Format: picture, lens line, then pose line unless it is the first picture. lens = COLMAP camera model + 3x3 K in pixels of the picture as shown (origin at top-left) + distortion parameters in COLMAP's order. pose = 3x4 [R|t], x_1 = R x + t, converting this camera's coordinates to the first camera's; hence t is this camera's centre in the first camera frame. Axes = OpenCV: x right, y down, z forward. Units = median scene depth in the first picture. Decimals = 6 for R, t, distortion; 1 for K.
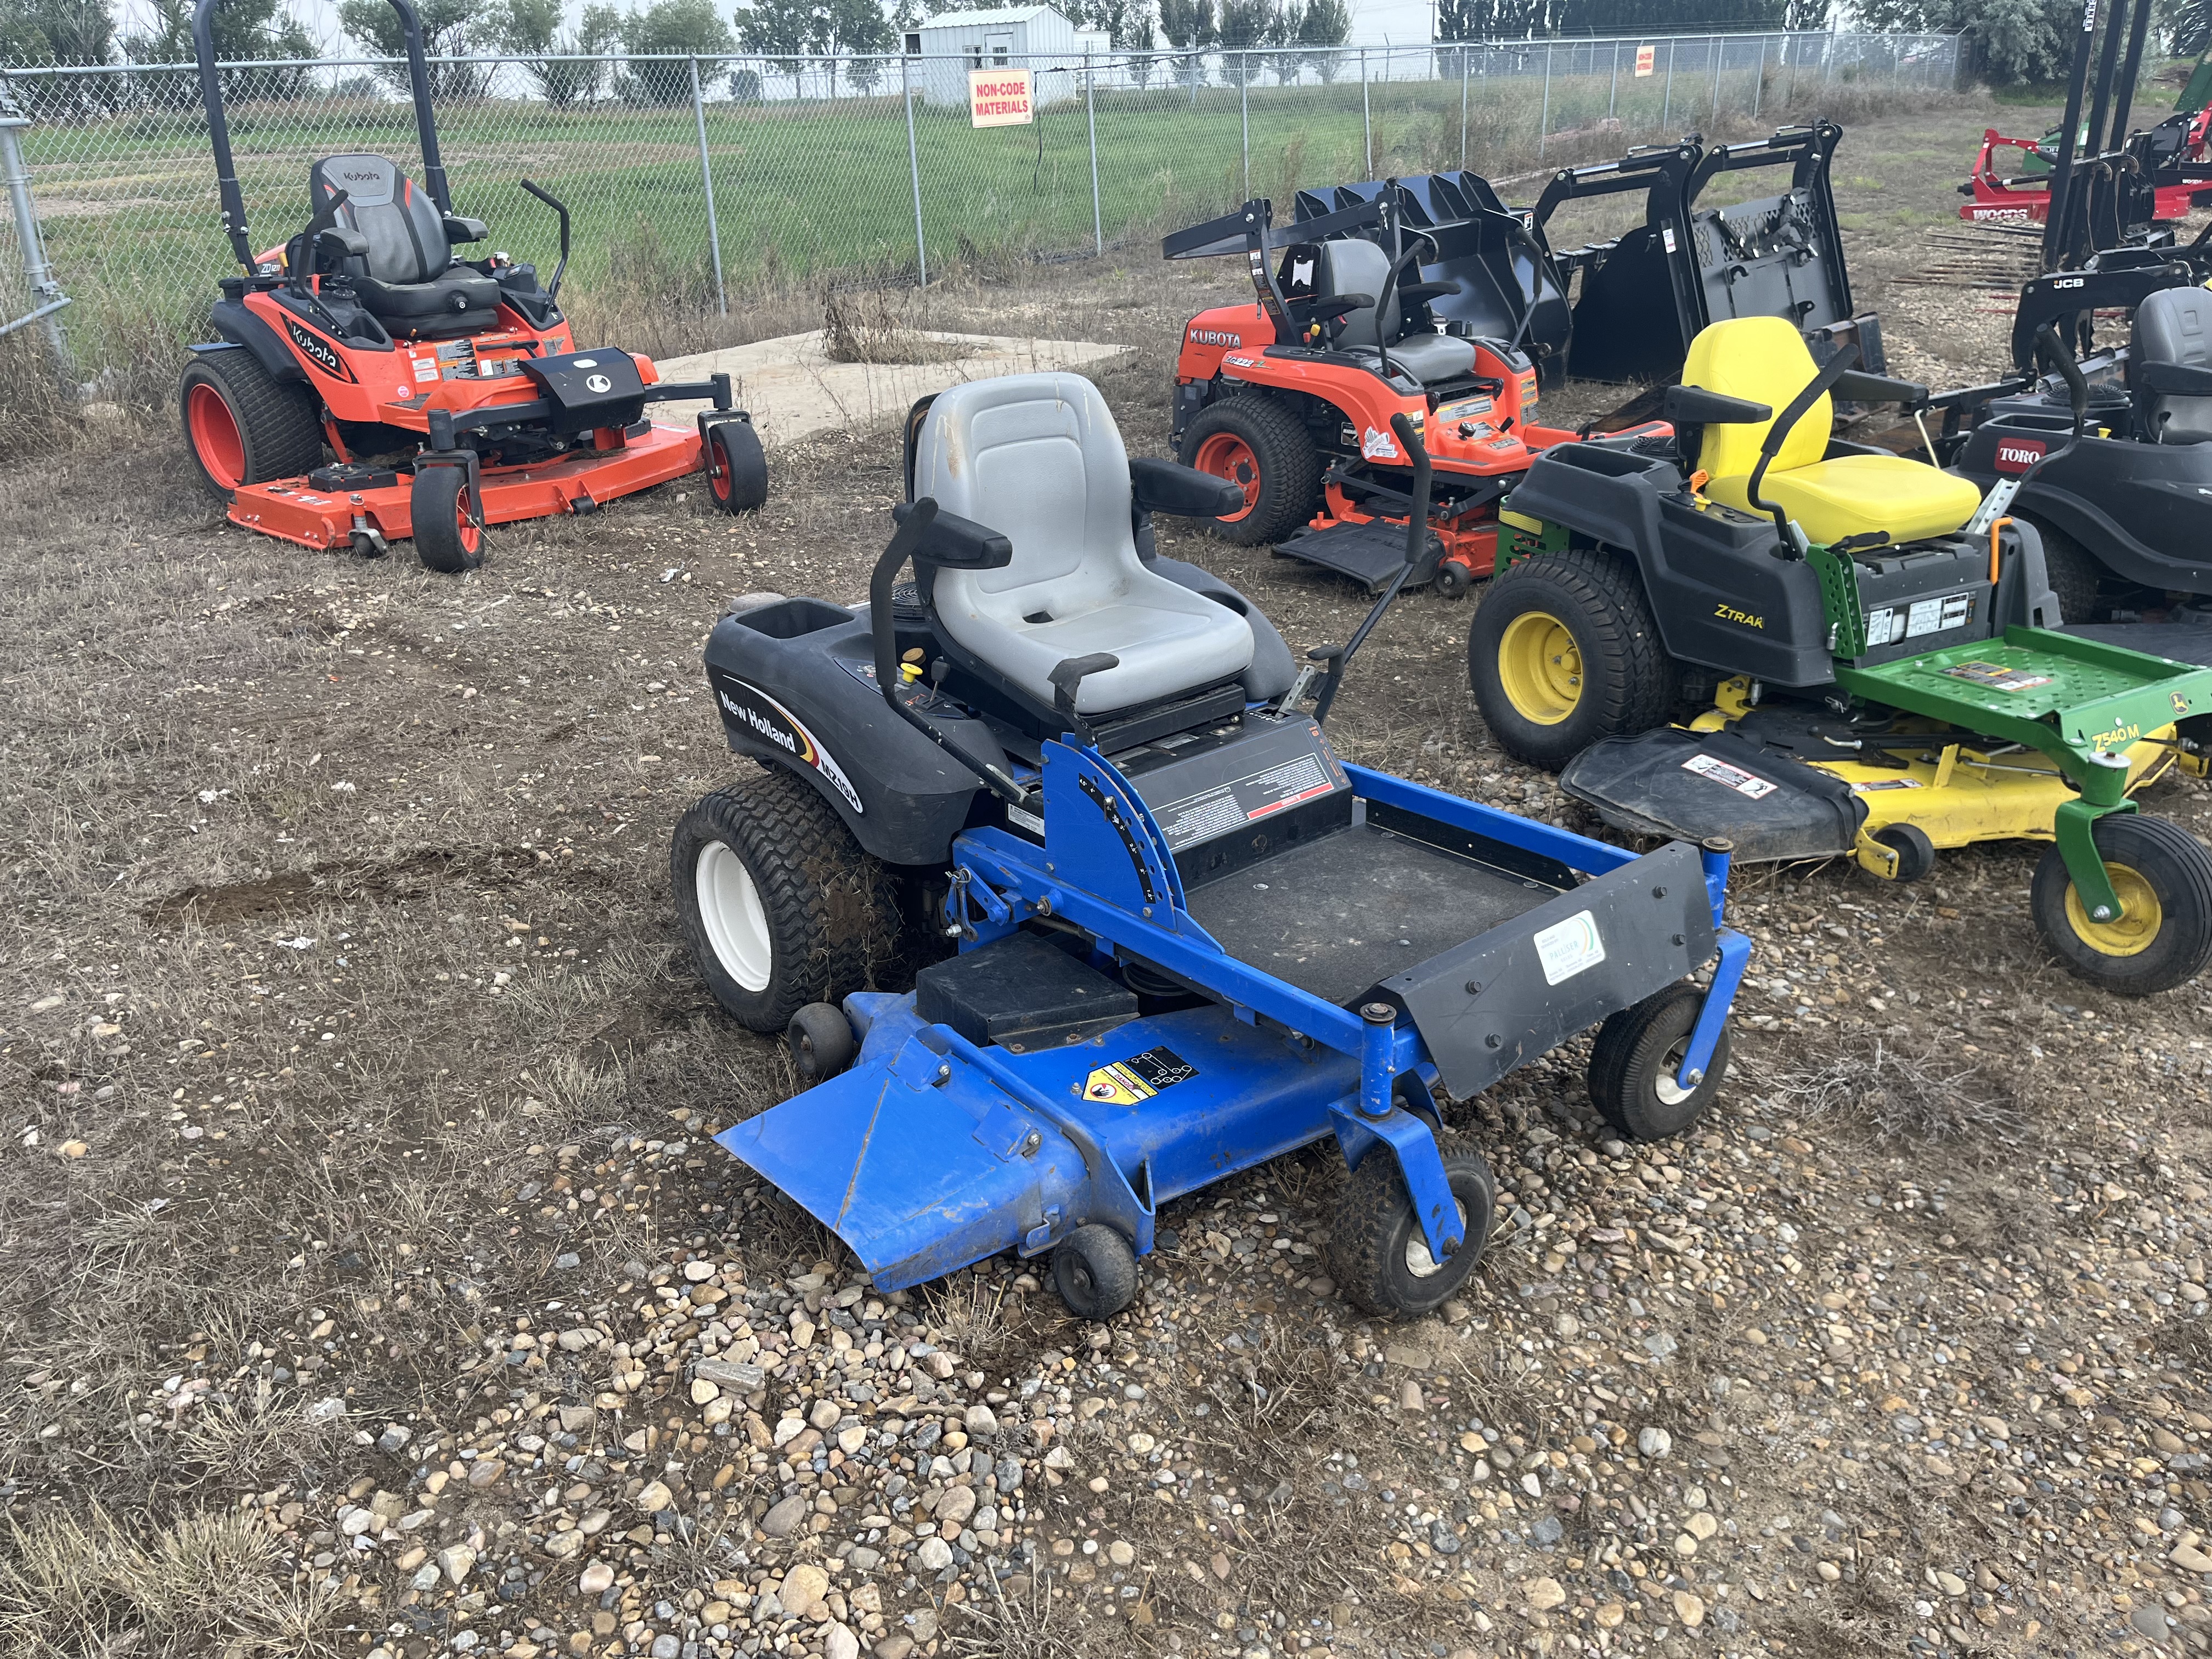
lens RADIAL K [[1654.3, 0, 1108.4], [0, 1654.3, 871.6], [0, 0, 1]] dist [0.051553, -0.059136]
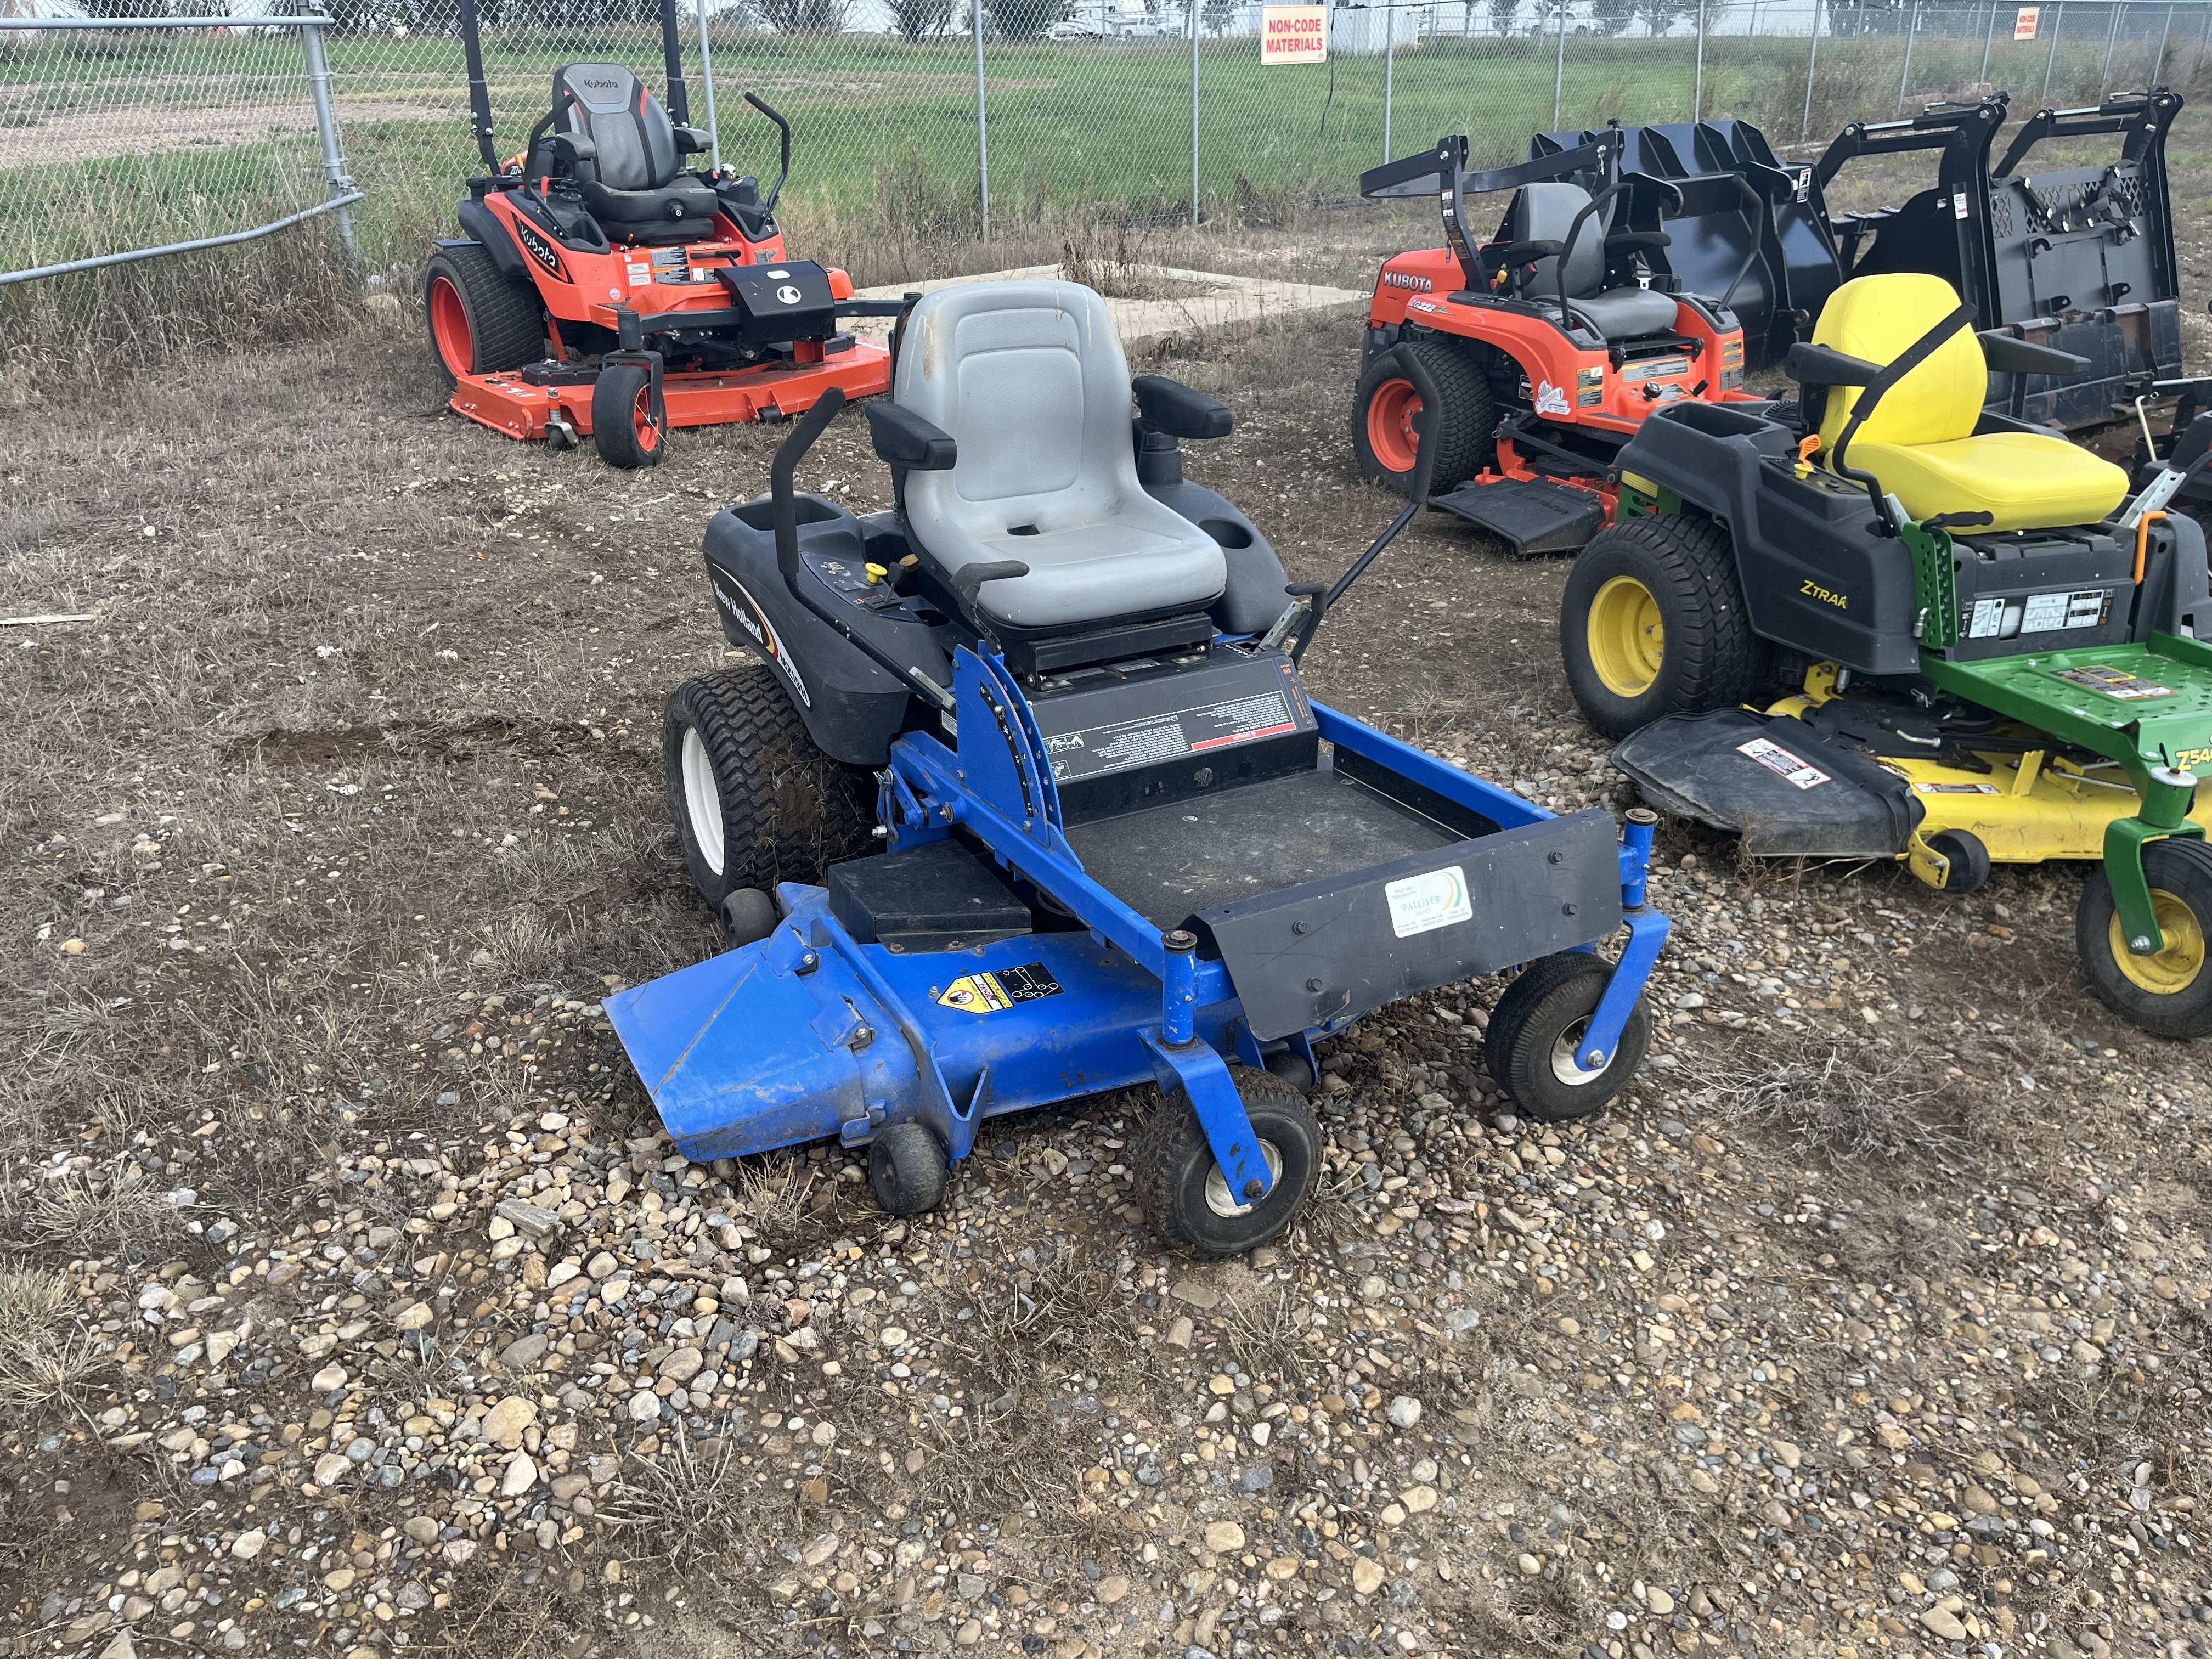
lens RADIAL K [[1654.3, 0, 1108.4], [0, 1654.3, 871.6], [0, 0, 1]] dist [0.051553, -0.059136]
pose [[0.983573, 0.103936, -0.147582, 0.178420], [-0.099721, 0.994375, 0.035699, 0.009551], [0.150462, -0.020396, 0.988405, 0.019704]]
